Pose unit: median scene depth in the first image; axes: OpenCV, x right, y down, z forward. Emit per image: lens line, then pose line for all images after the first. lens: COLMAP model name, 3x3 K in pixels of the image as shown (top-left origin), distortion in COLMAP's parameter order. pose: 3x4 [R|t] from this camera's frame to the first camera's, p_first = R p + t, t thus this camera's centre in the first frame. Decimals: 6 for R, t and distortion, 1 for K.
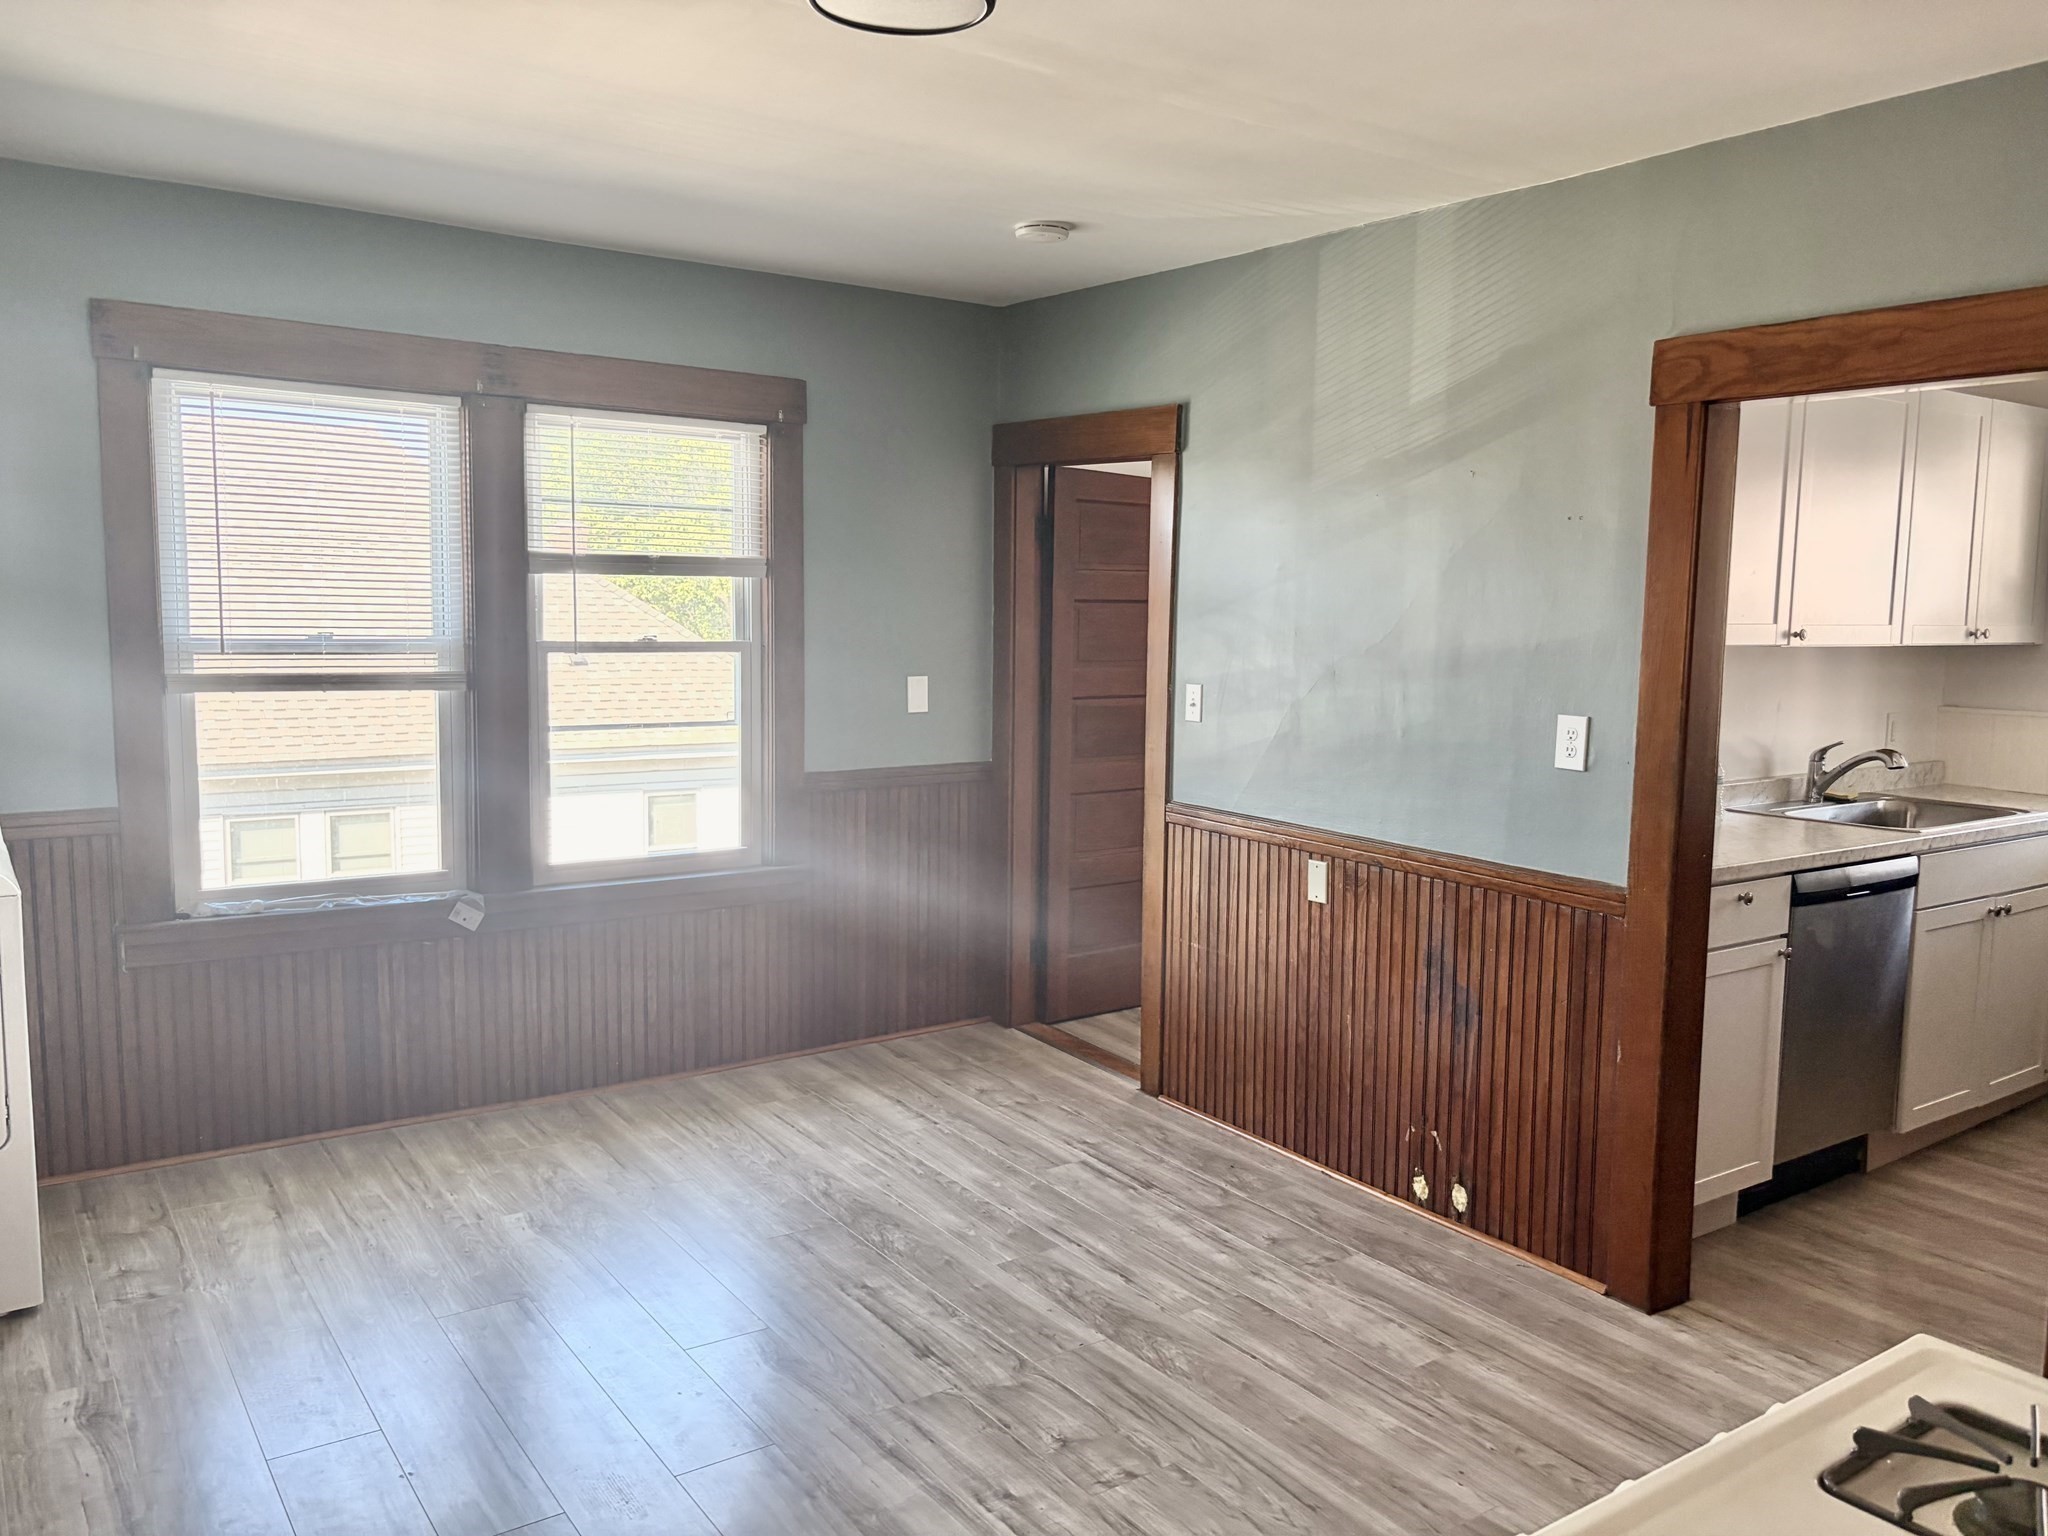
lens RADIAL K [[1554.2, 0, 1024.0], [0, 1554.2, 768.0], [0, 0, 1]] dist [0.048873, 0.002391]
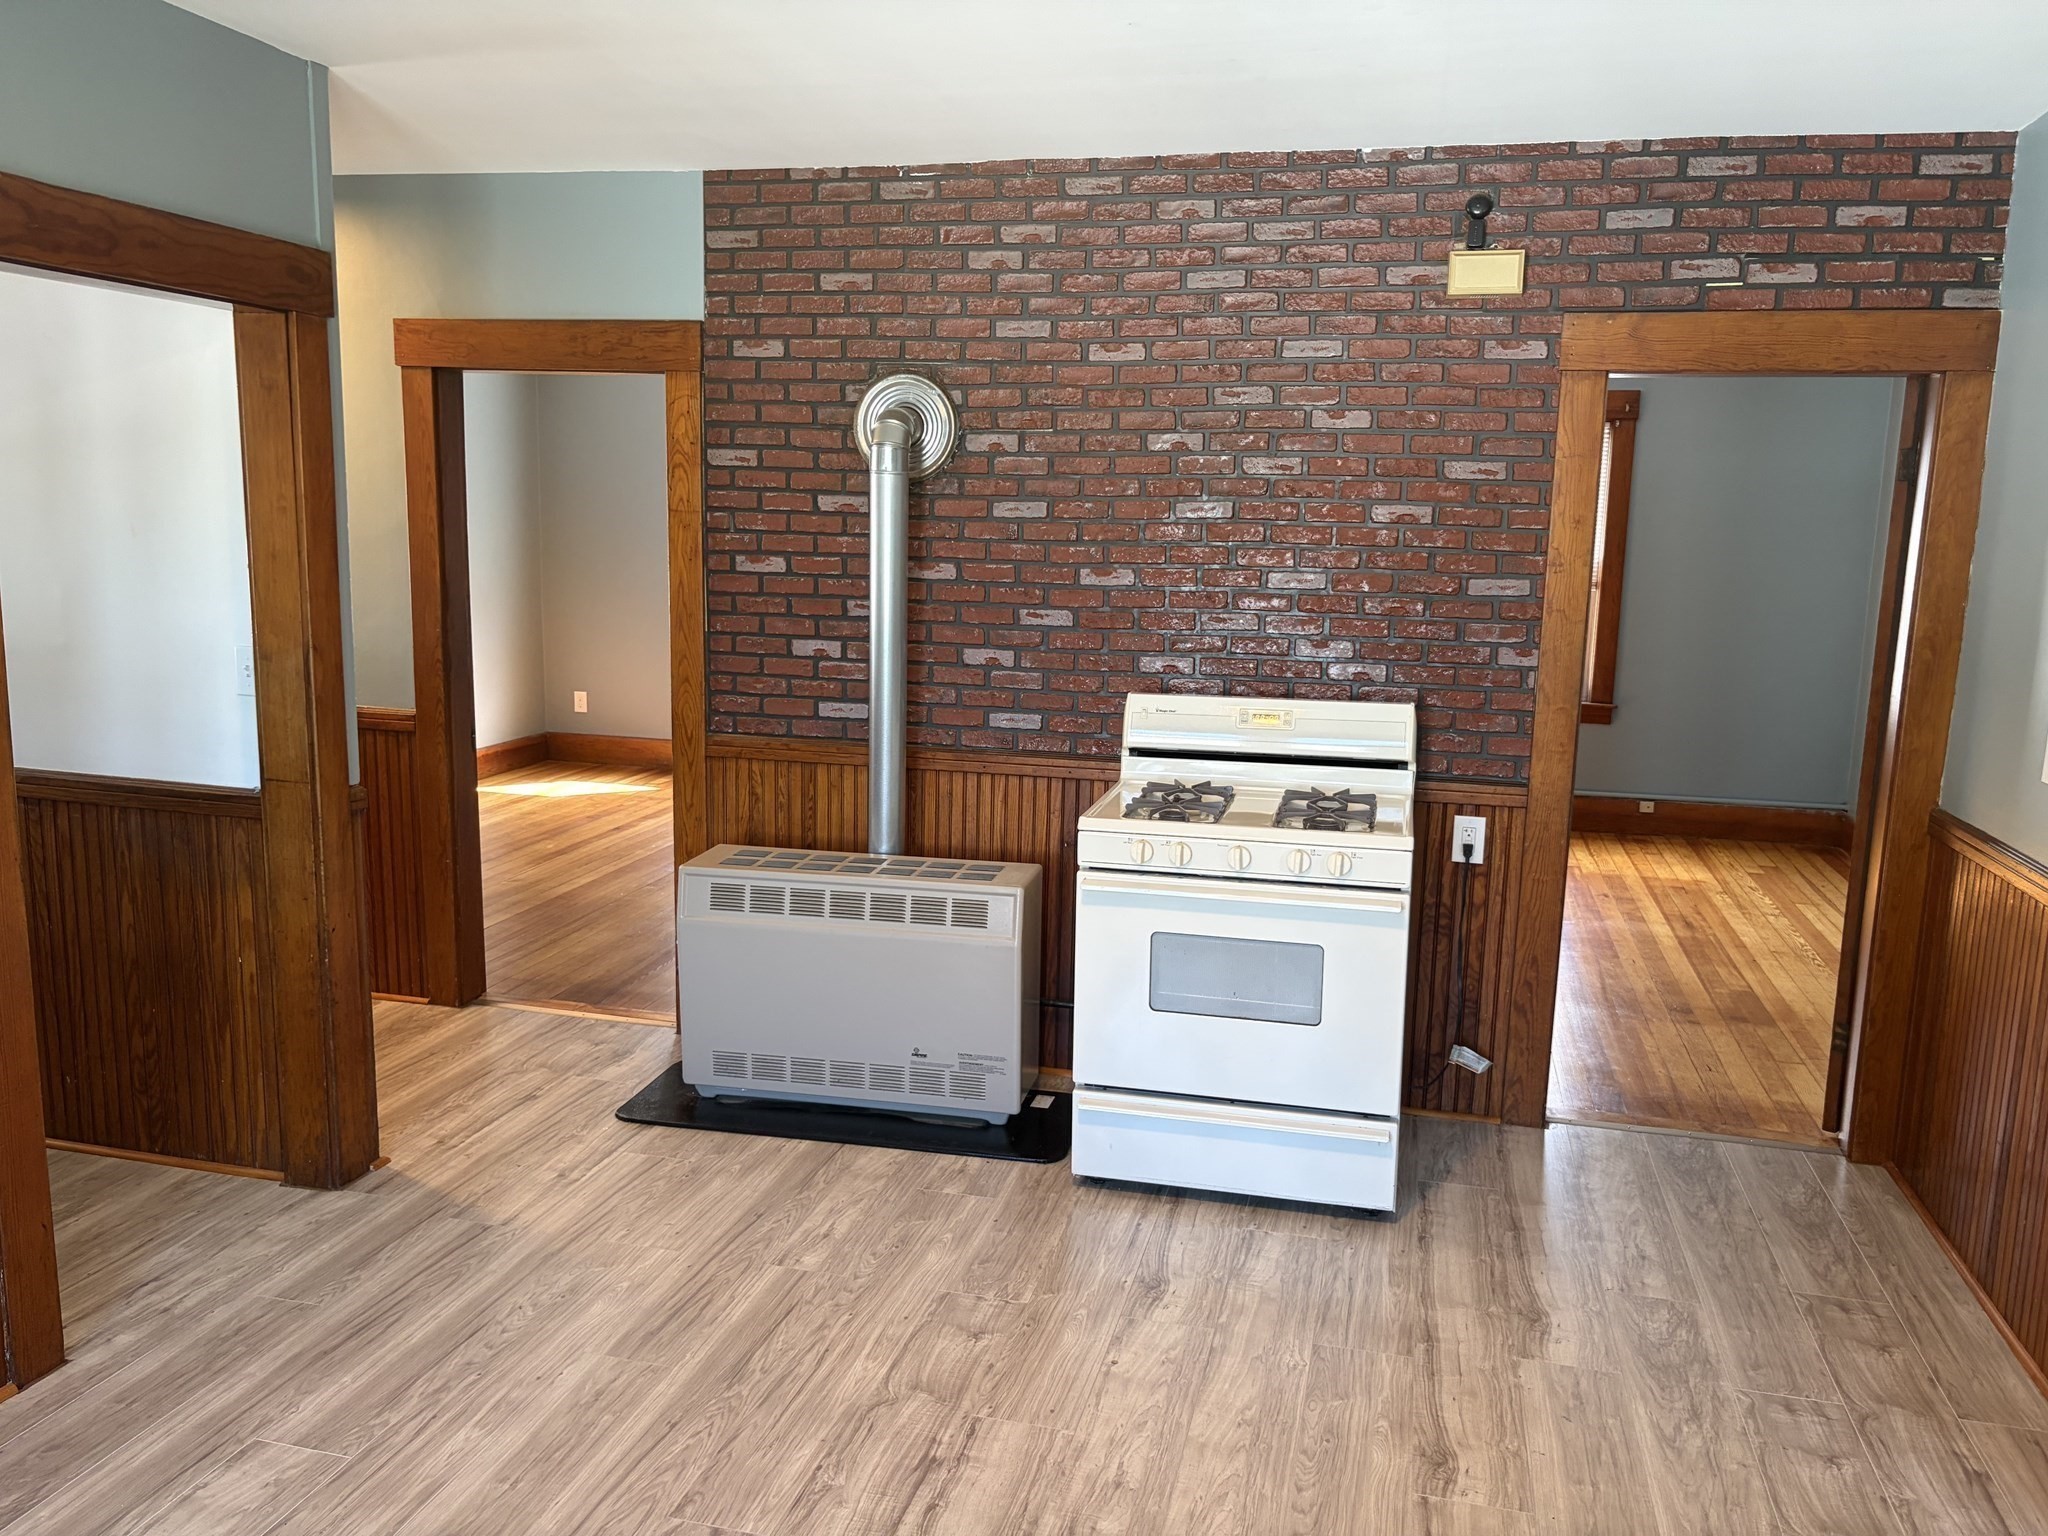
lens RADIAL K [[1569.9, 0, 1024.0], [0, 1569.9, 768.0], [0, 0, 1]] dist [0.038755, -0.048631]
pose [[-0.647530, -0.152185, 0.746689, -0.494656], [0.054944, 0.967981, 0.244935, -0.132858], [-0.760056, 0.199629, -0.618435, 1.030642]]
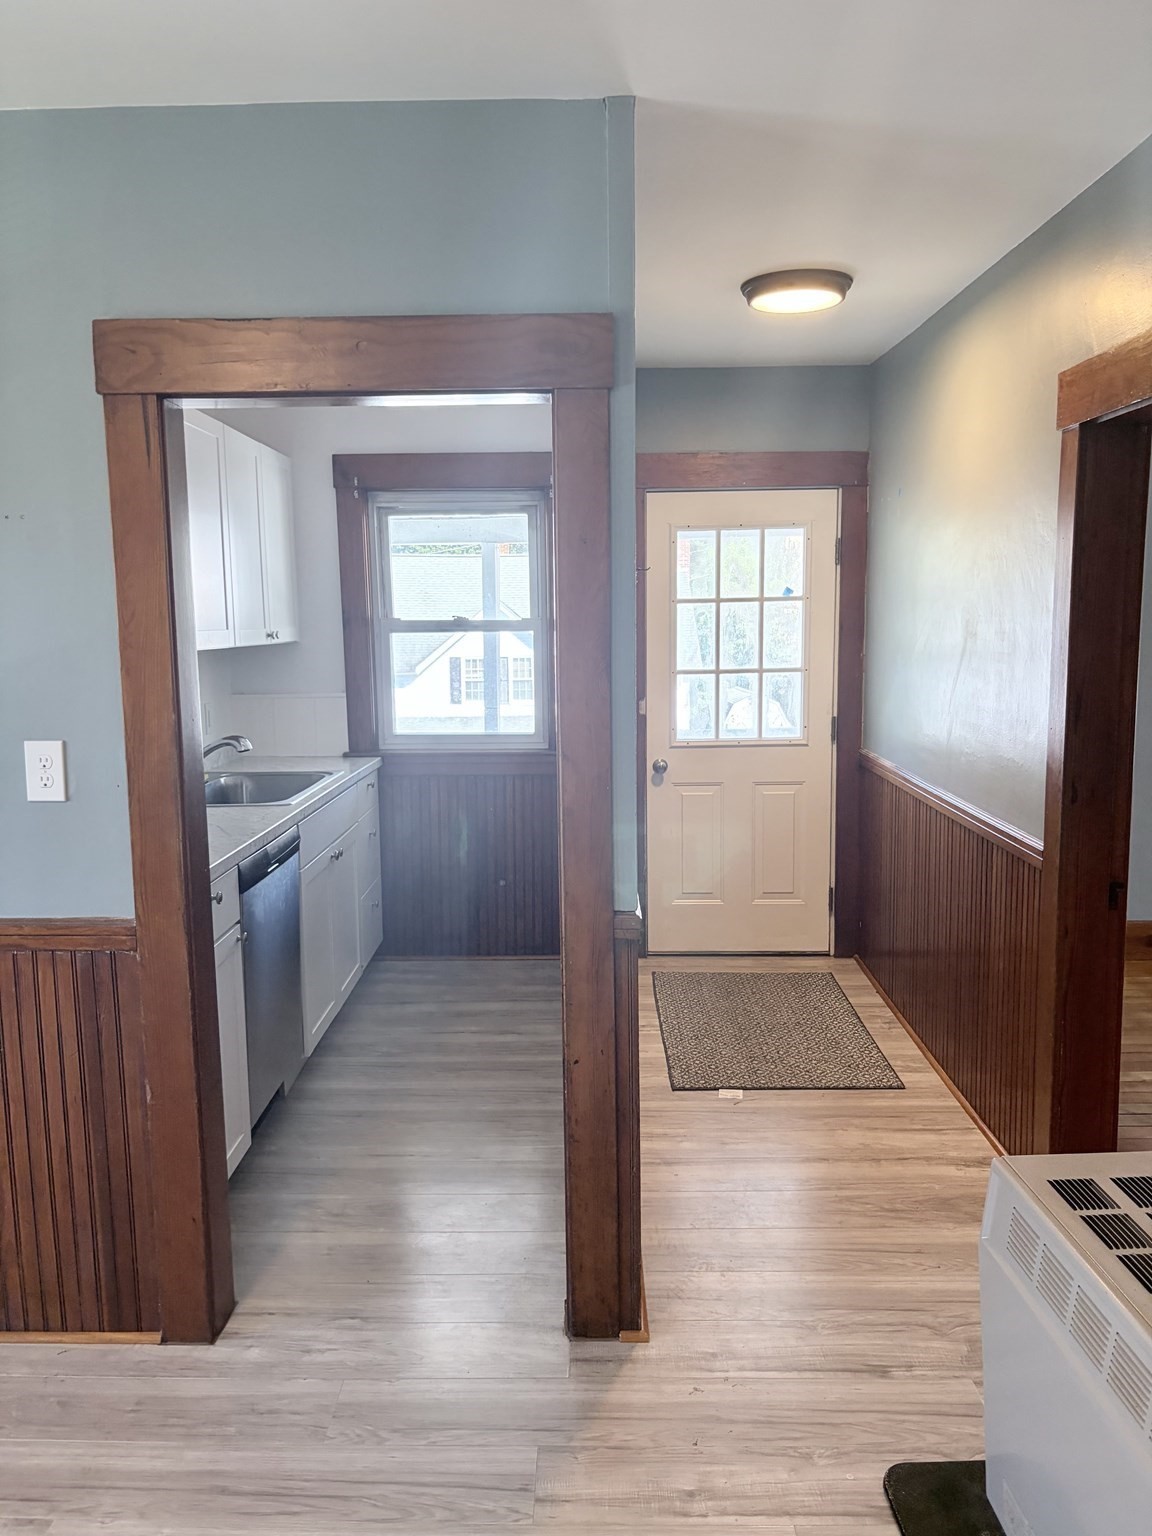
lens RADIAL K [[1177.4, 0, 576.0], [0, 1177.4, 768.0], [0, 0, 1]] dist [0.038755, -0.048631]
pose [[0.591900, -0.128270, 0.795739, -0.007740], [0.110762, 0.990834, 0.077330, -0.036413], [-0.798365, 0.042366, 0.600682, 0.350898]]
